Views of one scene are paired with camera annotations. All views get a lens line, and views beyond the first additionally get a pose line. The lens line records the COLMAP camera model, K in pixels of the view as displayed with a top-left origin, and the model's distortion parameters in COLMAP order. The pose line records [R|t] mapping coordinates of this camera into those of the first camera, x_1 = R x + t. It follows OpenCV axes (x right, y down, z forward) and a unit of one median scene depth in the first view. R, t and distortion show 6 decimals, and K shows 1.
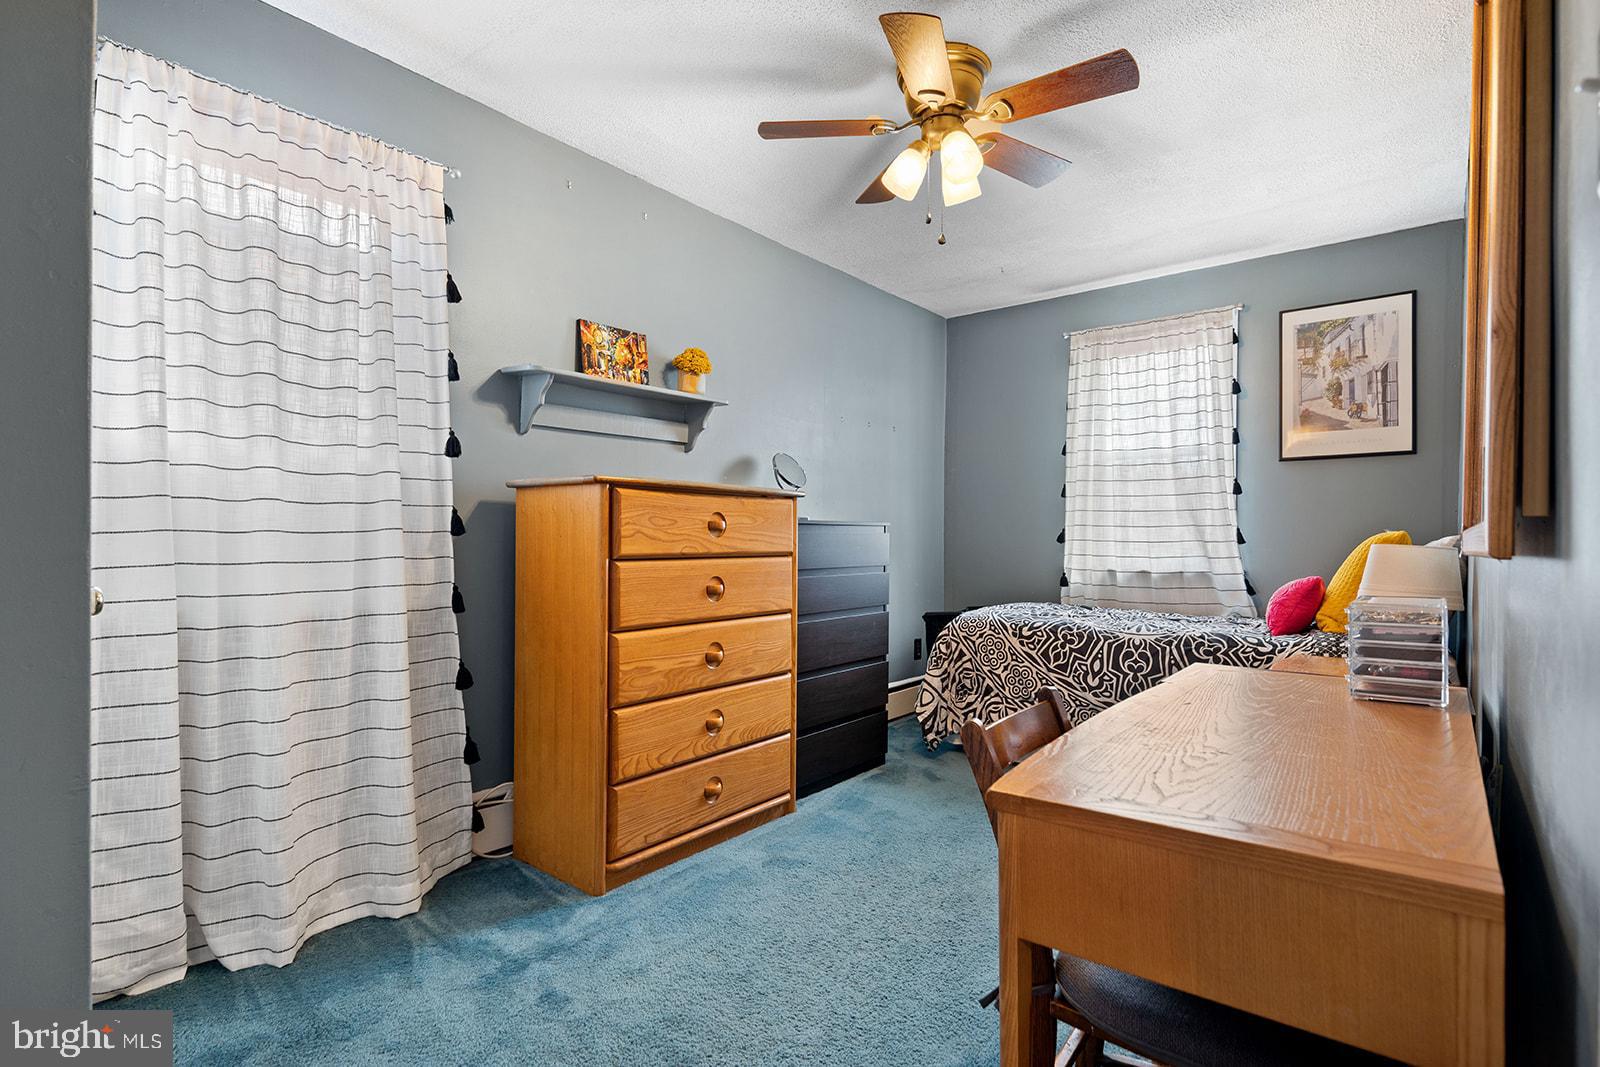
lens RADIAL K [[780.3, 0, 800.1], [0, 780.3, 525.0], [0, 0, 1]] dist [-0.000711, -0.000266]
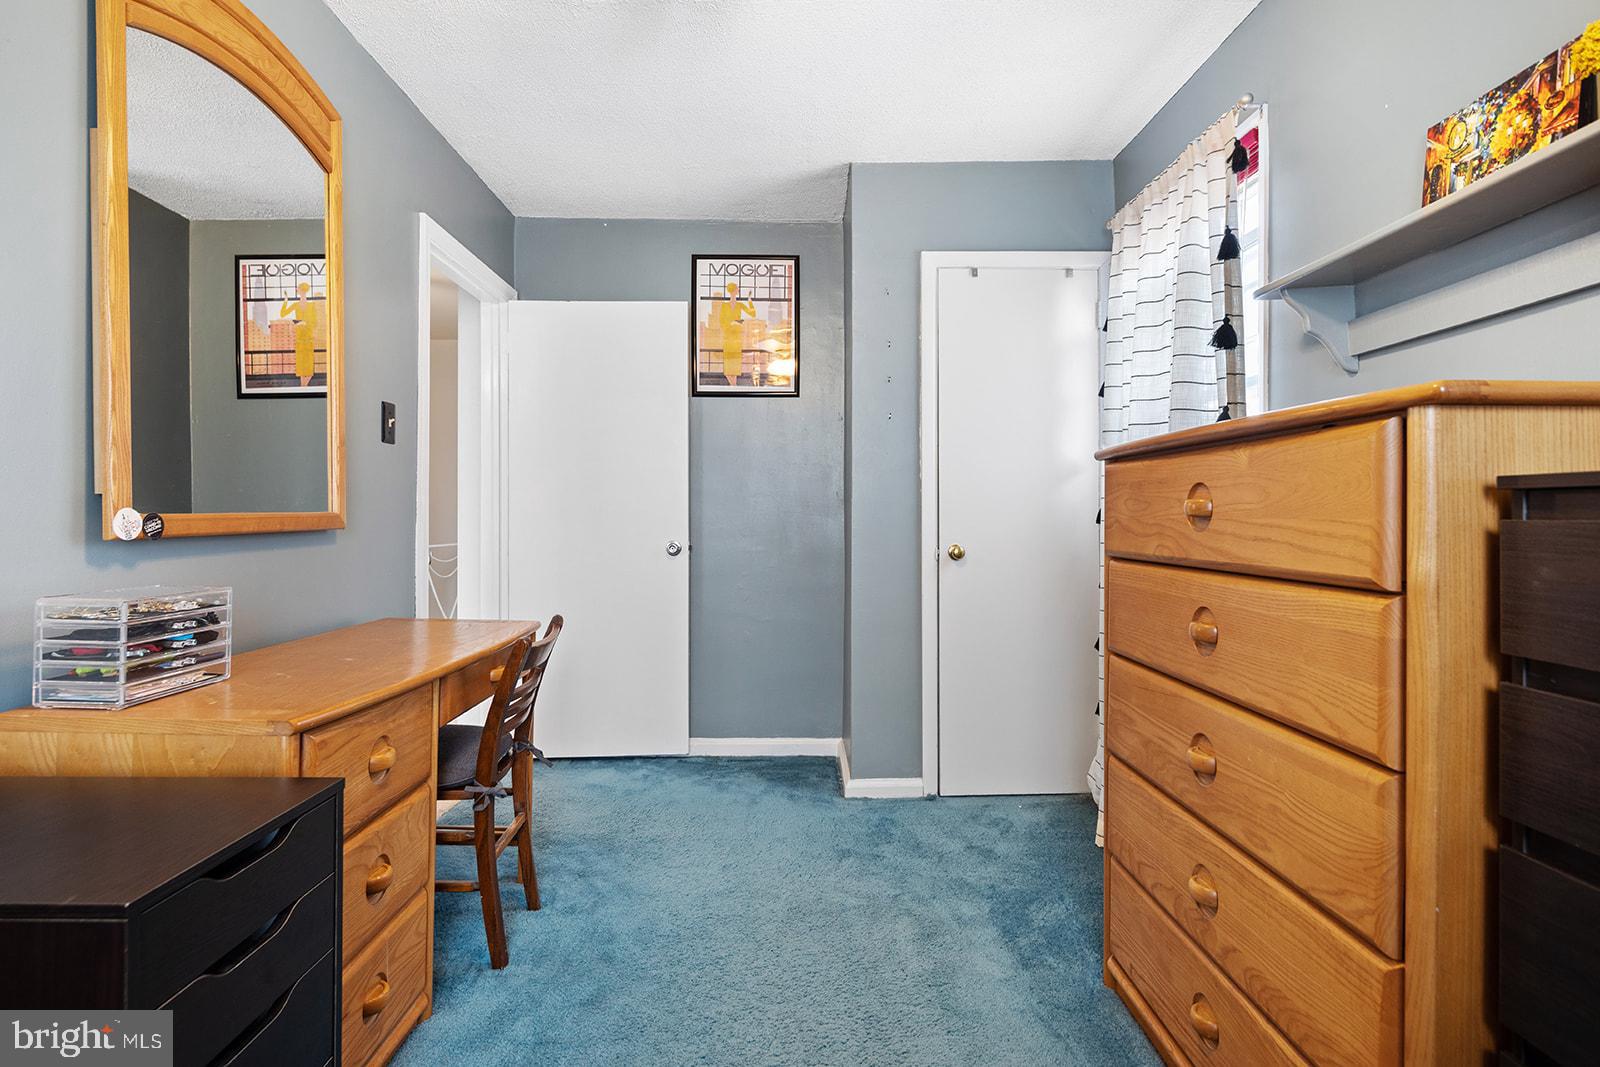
lens RADIAL K [[780.3, 0, 800.1], [0, 780.3, 525.0], [0, 0, 1]] dist [-0.000711, -0.000266]
pose [[-0.770383, -0.002568, -0.637577, 0.384477], [-0.003375, 0.999994, 0.000050, 0.011243], [0.637573, 0.002190, -0.770387, 1.104032]]
